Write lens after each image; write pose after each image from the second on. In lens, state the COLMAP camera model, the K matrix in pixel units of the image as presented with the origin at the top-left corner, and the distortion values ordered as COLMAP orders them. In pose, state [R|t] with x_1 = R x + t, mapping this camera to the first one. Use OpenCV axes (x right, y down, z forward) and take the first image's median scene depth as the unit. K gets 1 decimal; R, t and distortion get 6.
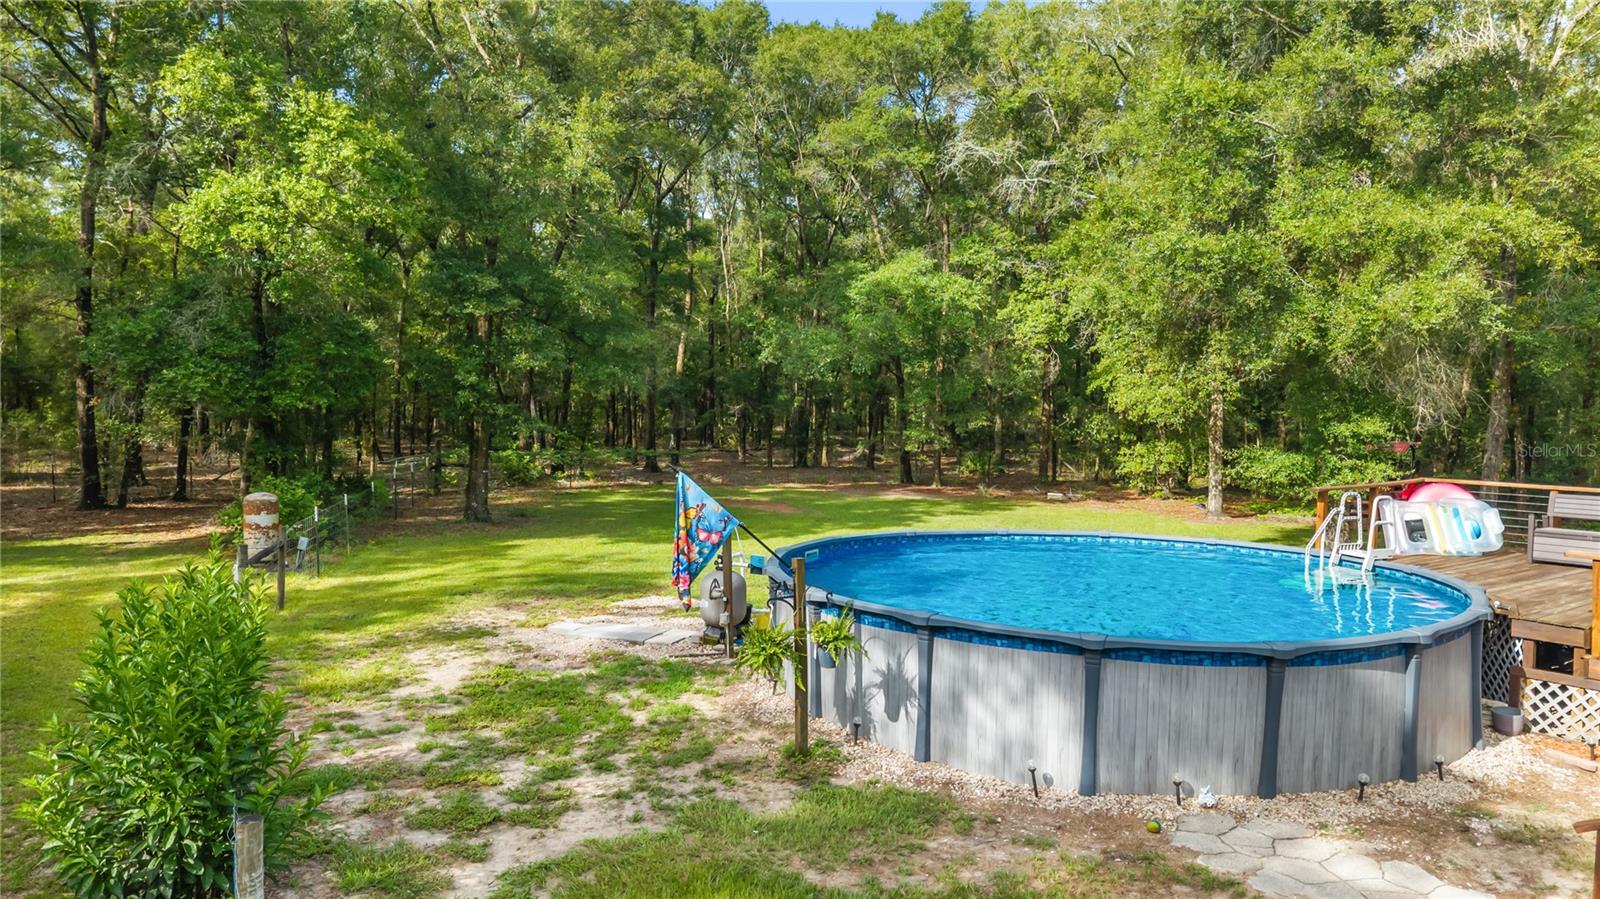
lens RADIAL K [[1087.7, 0, 804.4], [0, 1087.7, 447.5], [0, 0, 1]] dist [0.022648, -0.026655]
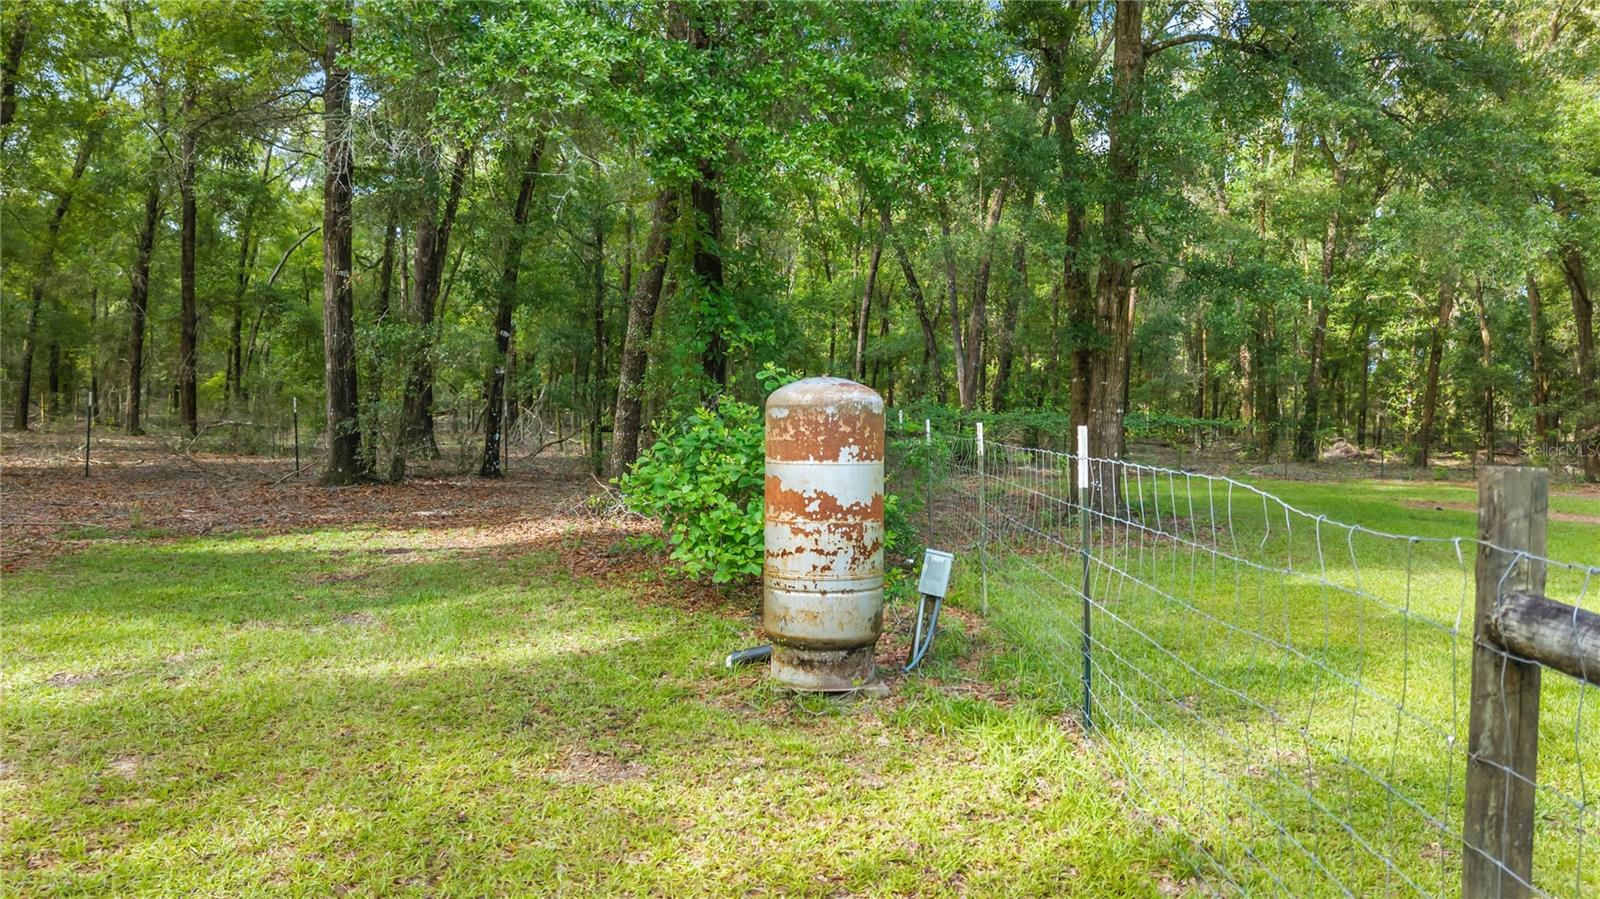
lens RADIAL K [[1087.7, 0, 797.2], [0, 1087.7, 442.9], [0, 0, 1]] dist [0.022648, -0.026655]
pose [[0.974768, 0.005240, -0.223160, -0.369287], [-0.009506, 0.999792, -0.018046, 0.051124], [0.223019, 0.019712, 0.974615, 0.614889]]
